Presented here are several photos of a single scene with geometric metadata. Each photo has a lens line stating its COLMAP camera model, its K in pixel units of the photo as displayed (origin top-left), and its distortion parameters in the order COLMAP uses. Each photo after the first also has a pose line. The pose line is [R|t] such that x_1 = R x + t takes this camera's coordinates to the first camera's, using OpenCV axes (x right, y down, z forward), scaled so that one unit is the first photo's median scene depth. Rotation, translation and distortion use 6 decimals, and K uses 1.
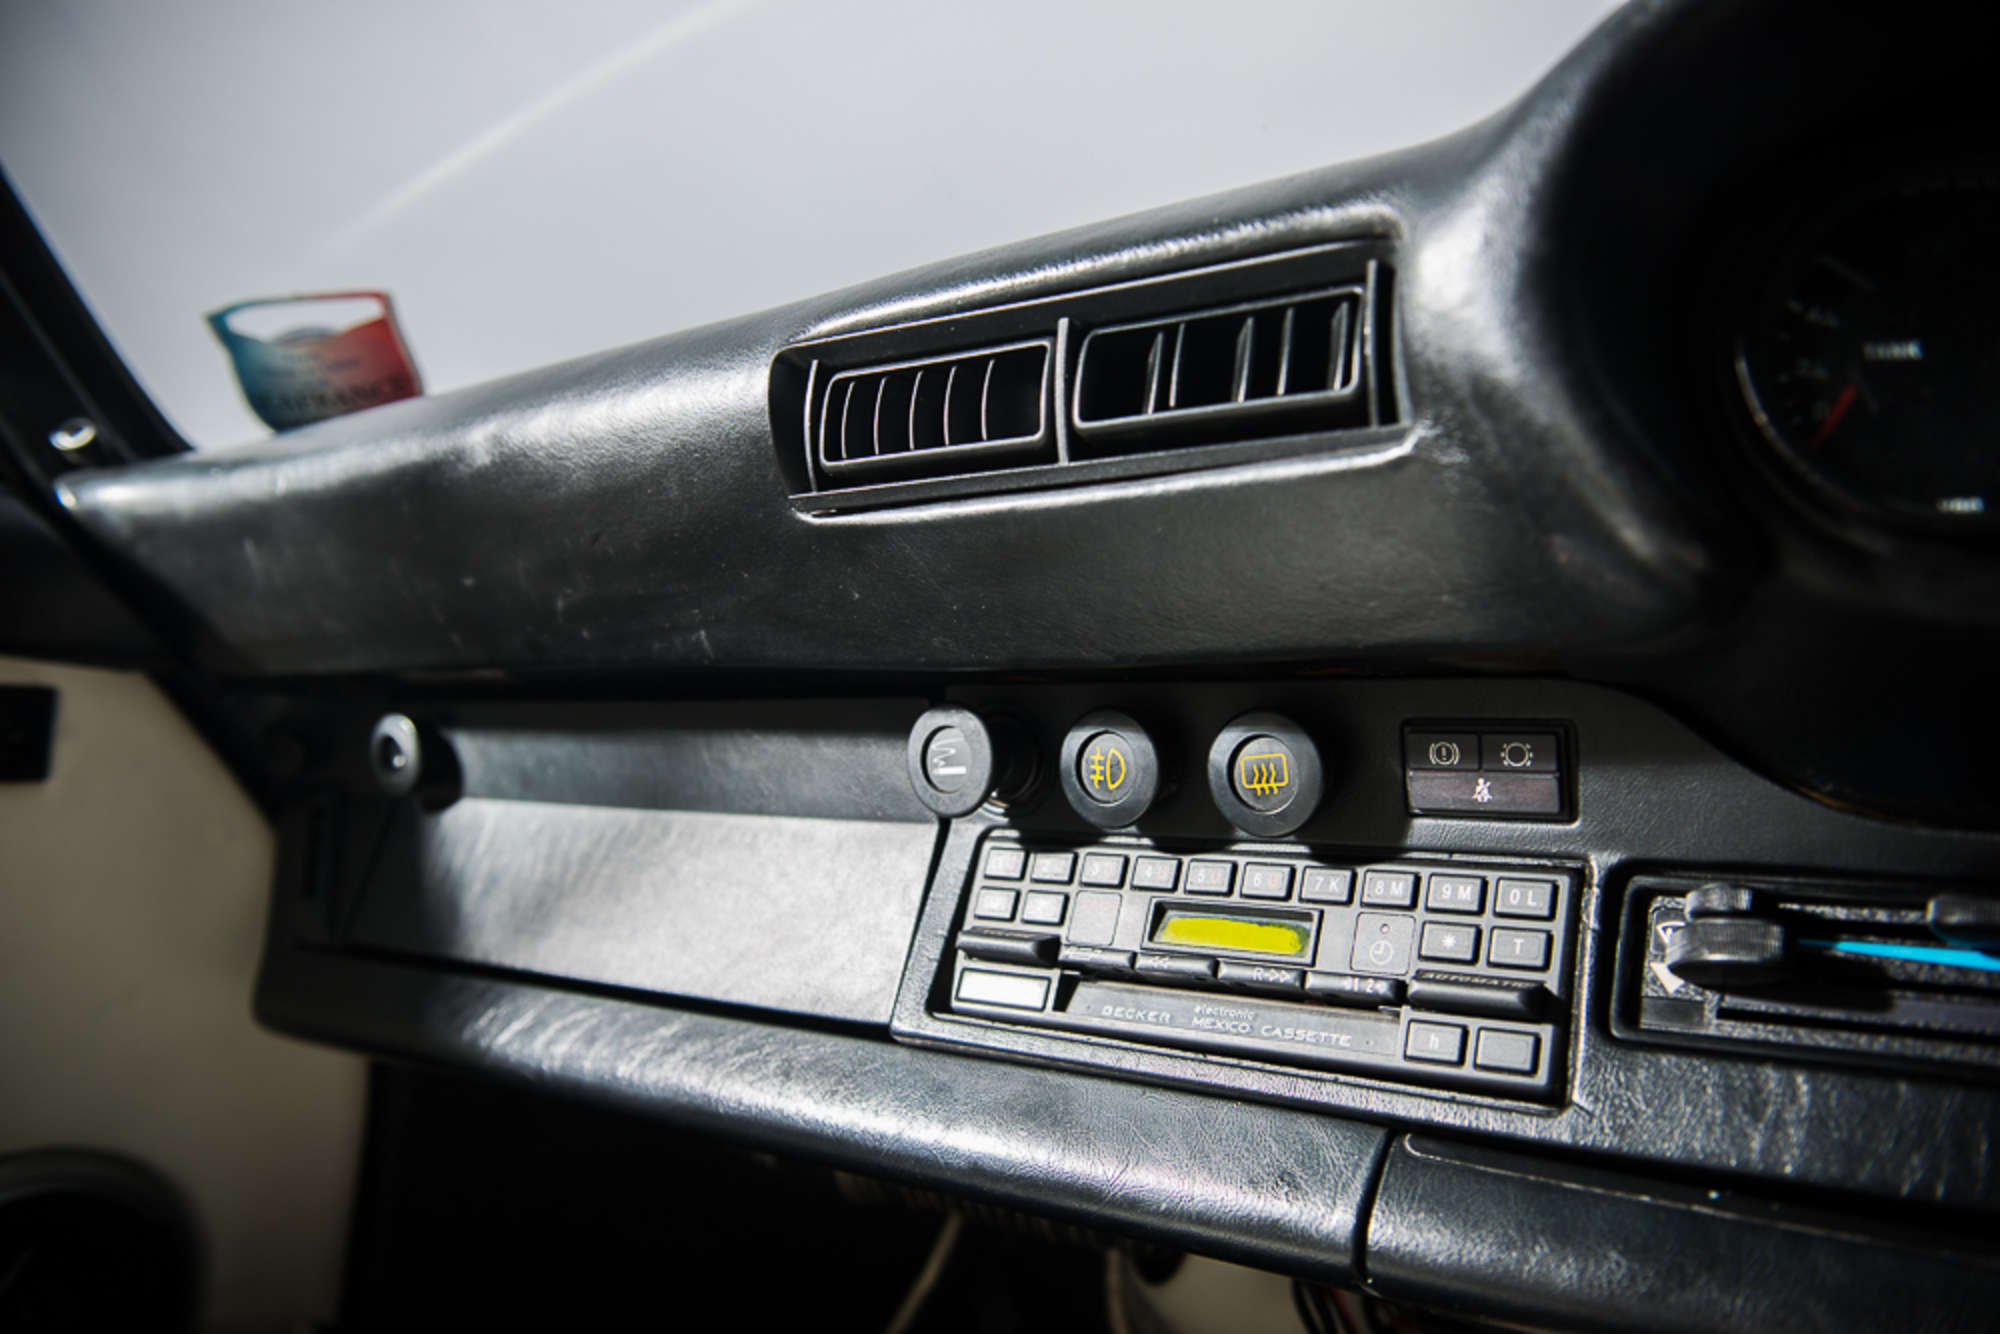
lens RADIAL K [[1746.2, 0, 1000.0], [0, 1746.2, 667.0], [0, 0, 1]] dist [-0.030118, 0.001662]
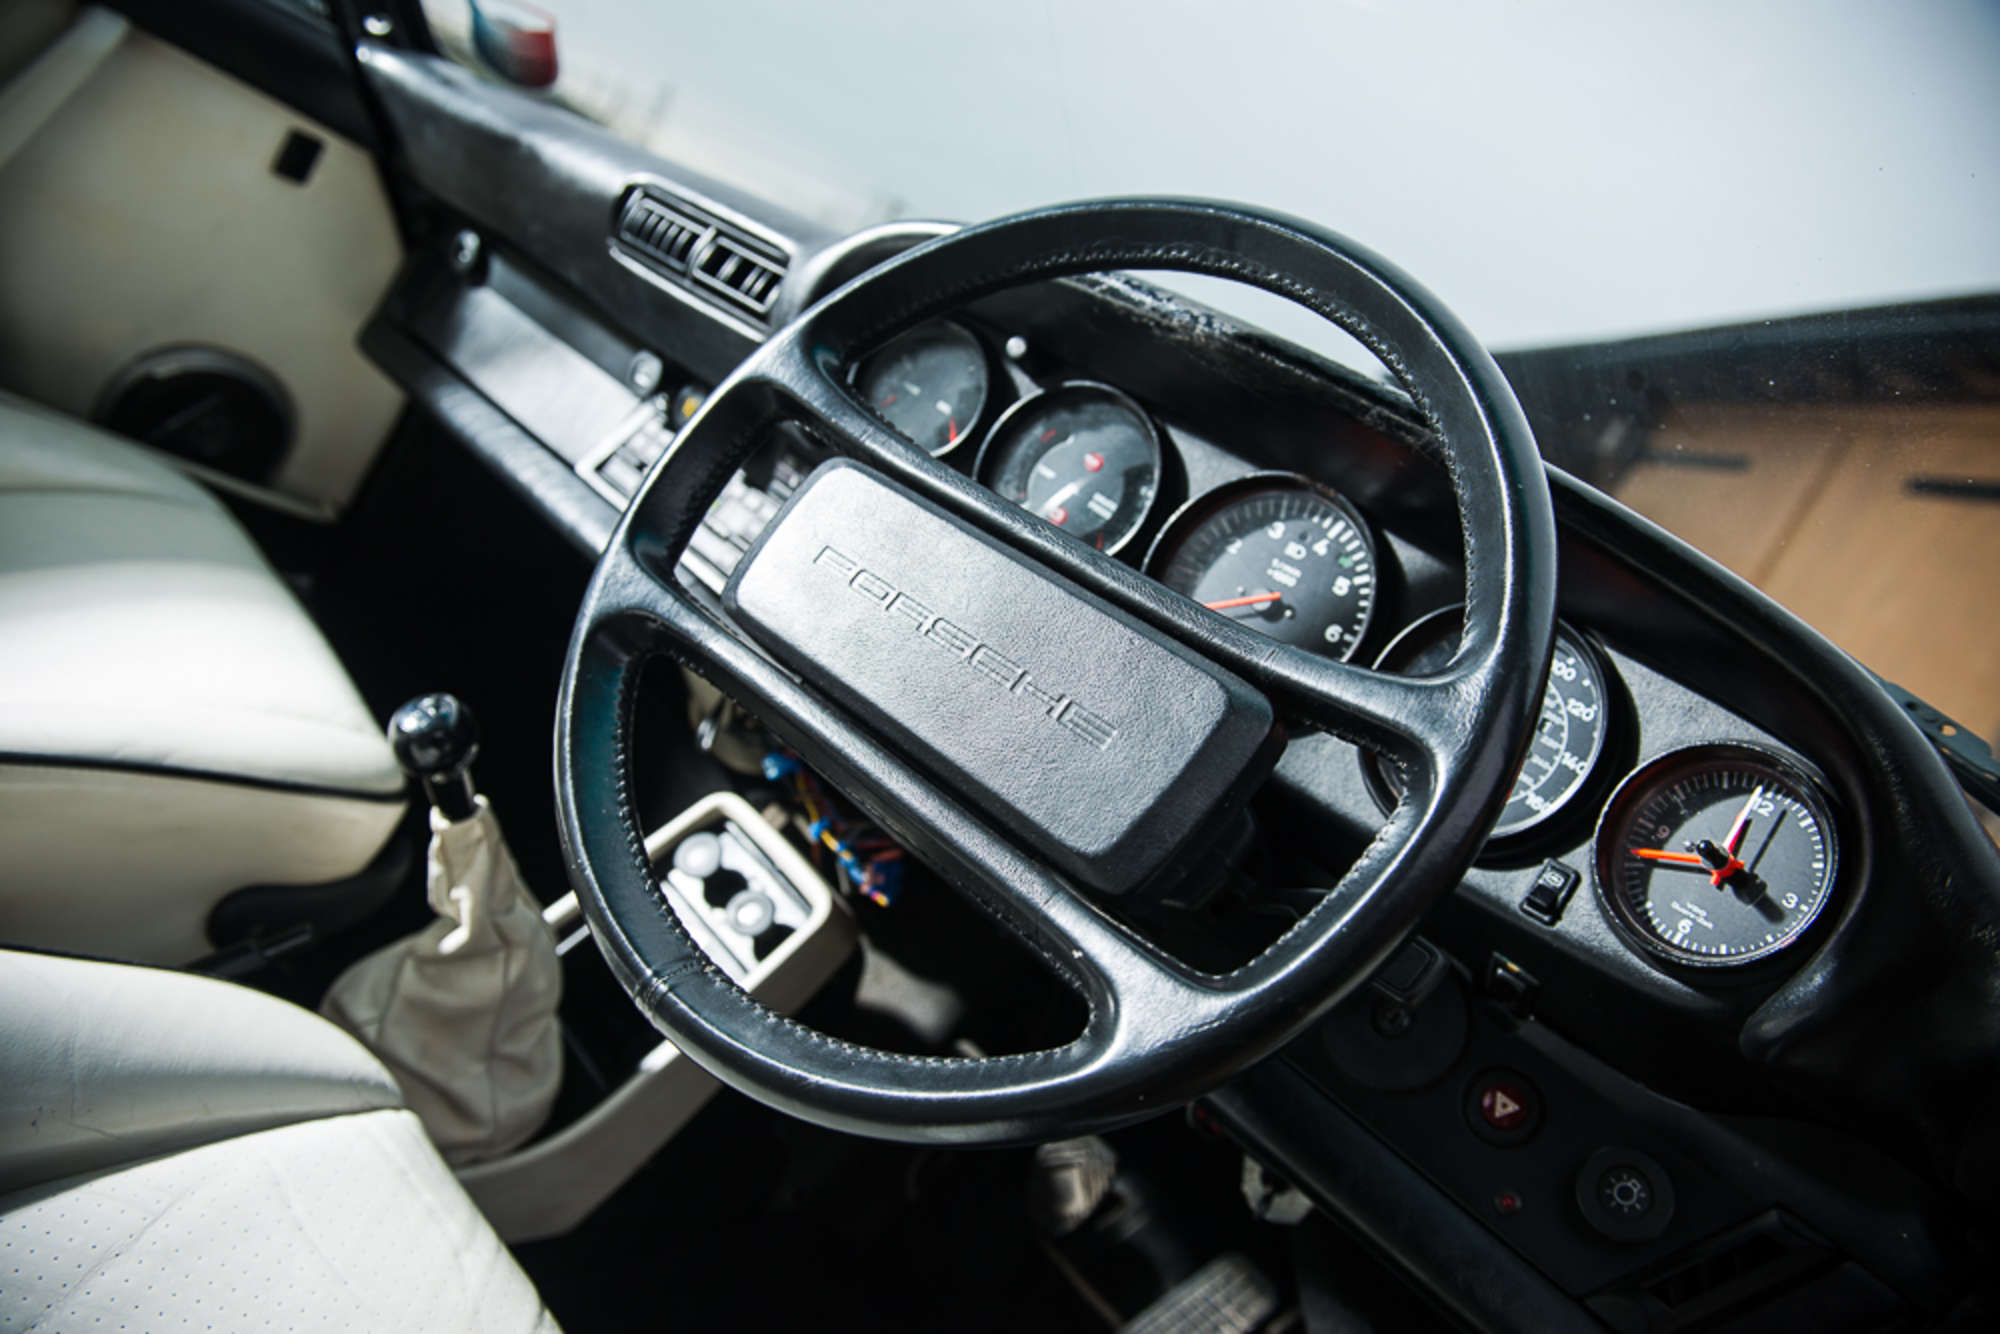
lens RADIAL K [[1301.8, 0, 1000.0], [0, 1301.8, 667.0], [0, 0, 1]] dist [-0.063487, -0.000559]
pose [[0.887615, 0.457774, 0.050824, 0.342803], [-0.457354, 0.862952, 0.214803, -0.136975], [0.054473, -0.213907, 0.975334, -0.495123]]
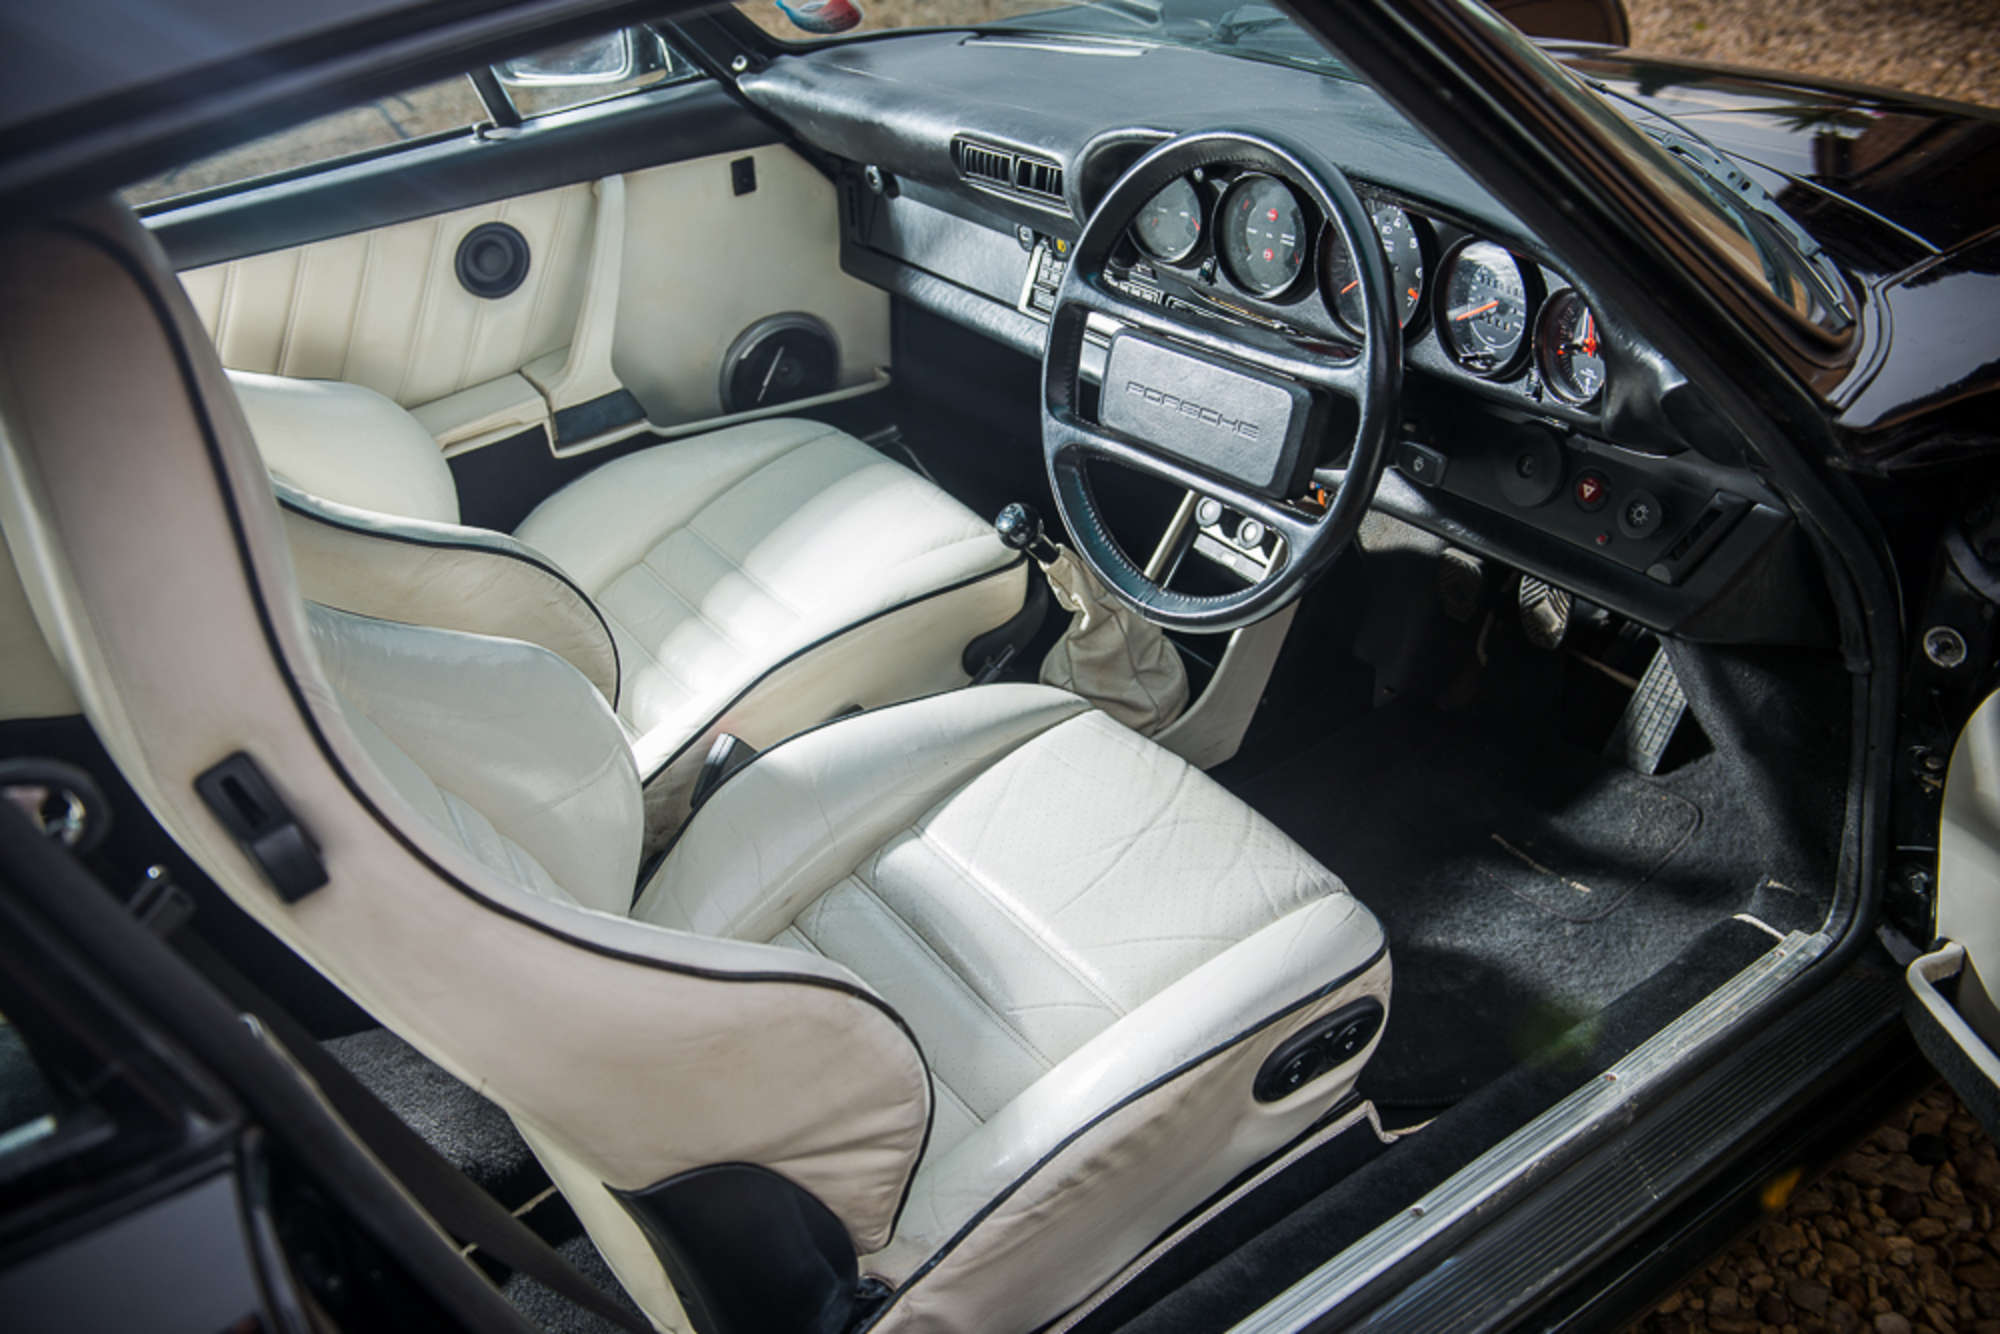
lens RADIAL K [[1755.4, 0, 1000.0], [0, 1755.4, 667.0], [0, 0, 1]] dist [0.001569, 0.000786]
pose [[0.947505, 0.065997, -0.312856, 0.745054], [0.122194, 0.829454, 0.545046, -0.790908], [0.295471, -0.554662, 0.777847, -1.486987]]
